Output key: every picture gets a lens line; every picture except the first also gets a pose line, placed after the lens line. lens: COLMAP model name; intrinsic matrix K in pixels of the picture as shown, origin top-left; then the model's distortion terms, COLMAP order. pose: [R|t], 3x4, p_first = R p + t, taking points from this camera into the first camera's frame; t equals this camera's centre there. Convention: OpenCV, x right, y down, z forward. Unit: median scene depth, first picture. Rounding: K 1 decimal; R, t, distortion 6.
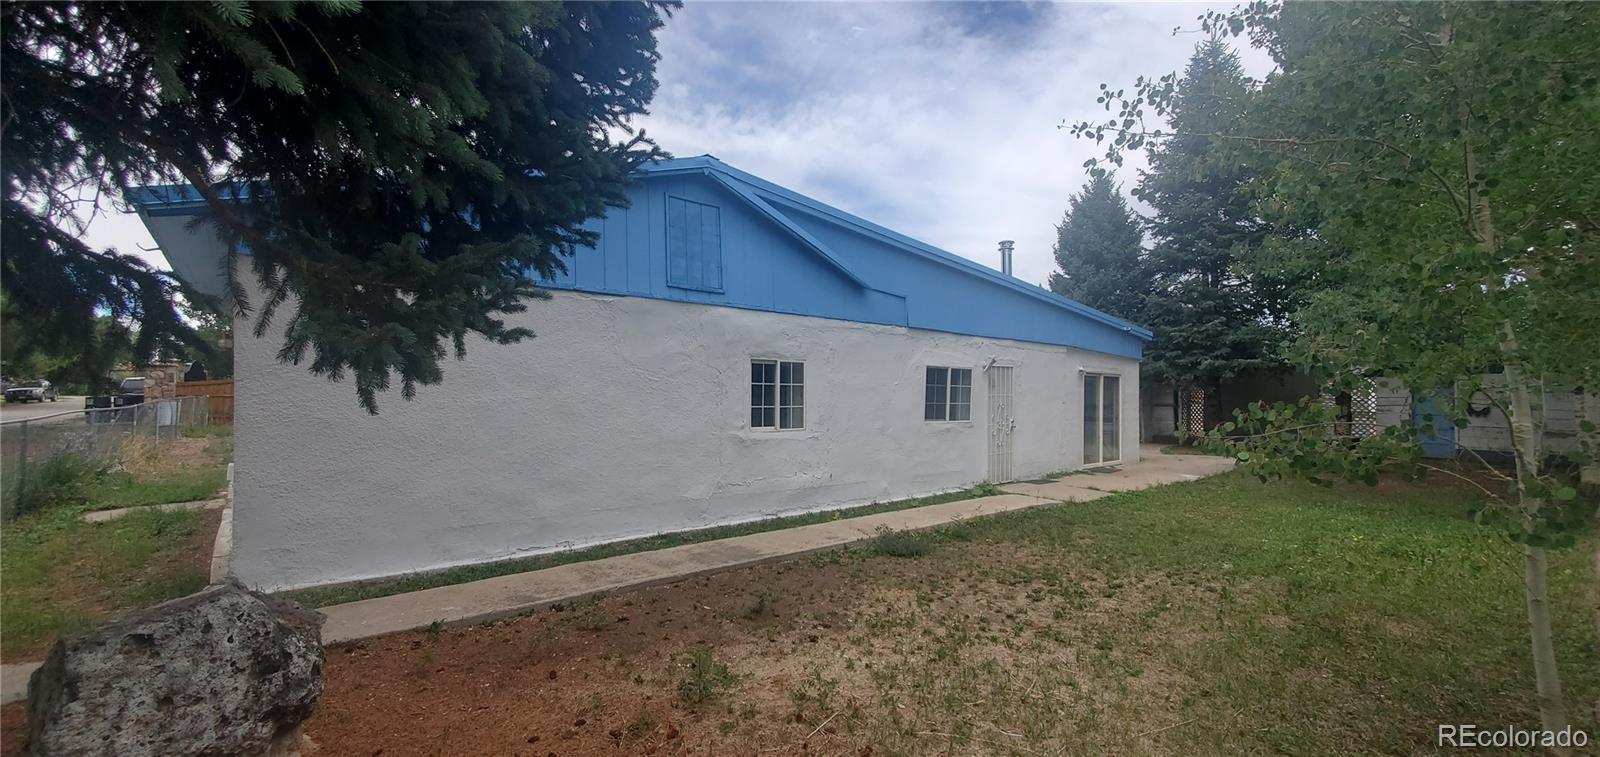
lens RADIAL K [[635.5, 0, 803.4], [0, 635.5, 378.5], [0, 0, 1]] dist [0.000460, 0.000085]
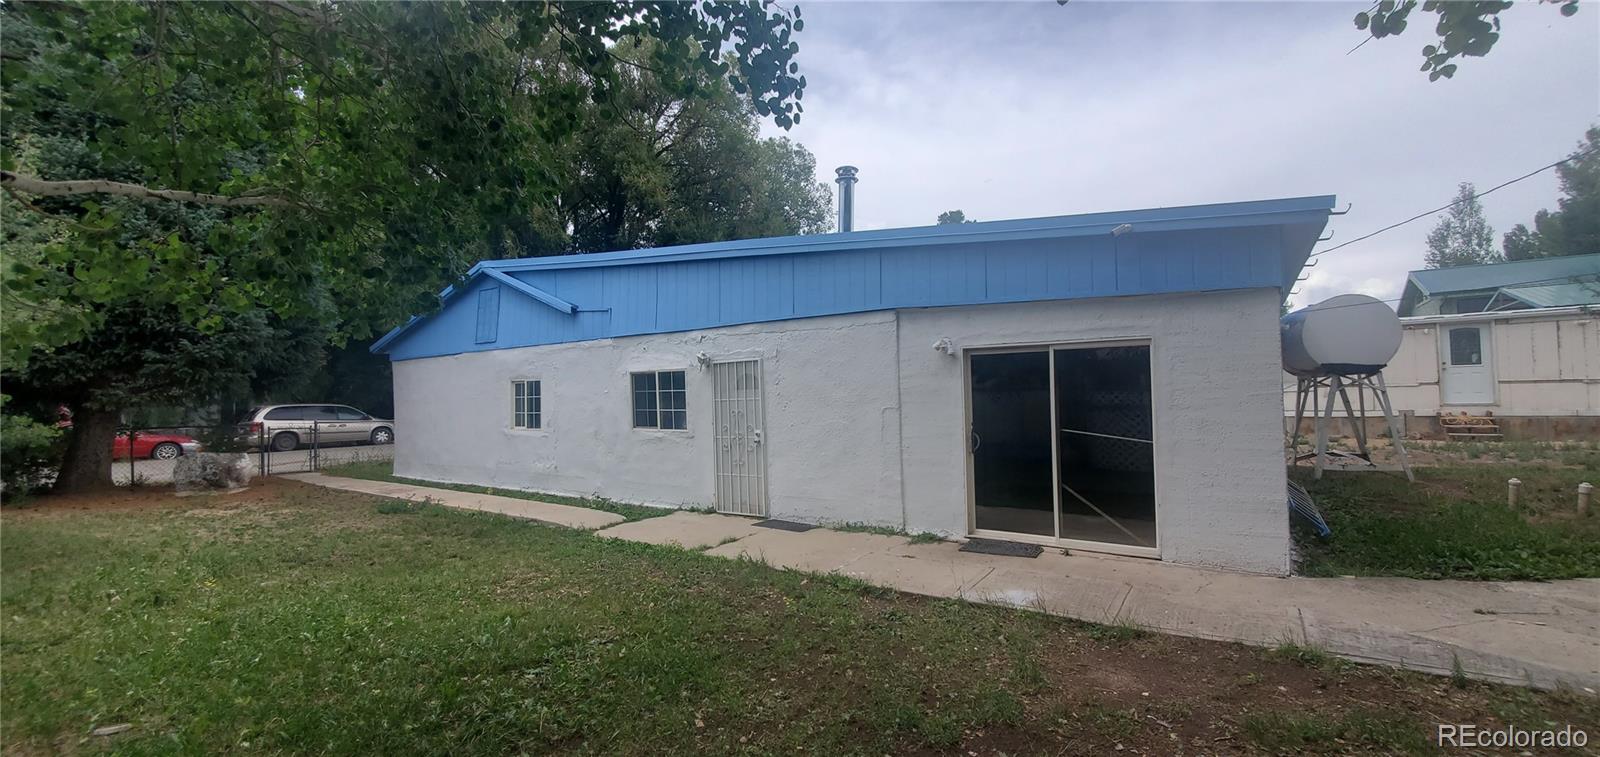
lens RADIAL K [[635.5, 0, 803.4], [0, 635.5, 378.5], [0, 0, 1]] dist [0.000460, 0.000085]
pose [[0.272446, -0.052234, -0.960752, 1.261120], [0.036796, 0.998361, -0.043844, 0.044557], [0.961467, -0.023407, 0.273922, 1.020771]]
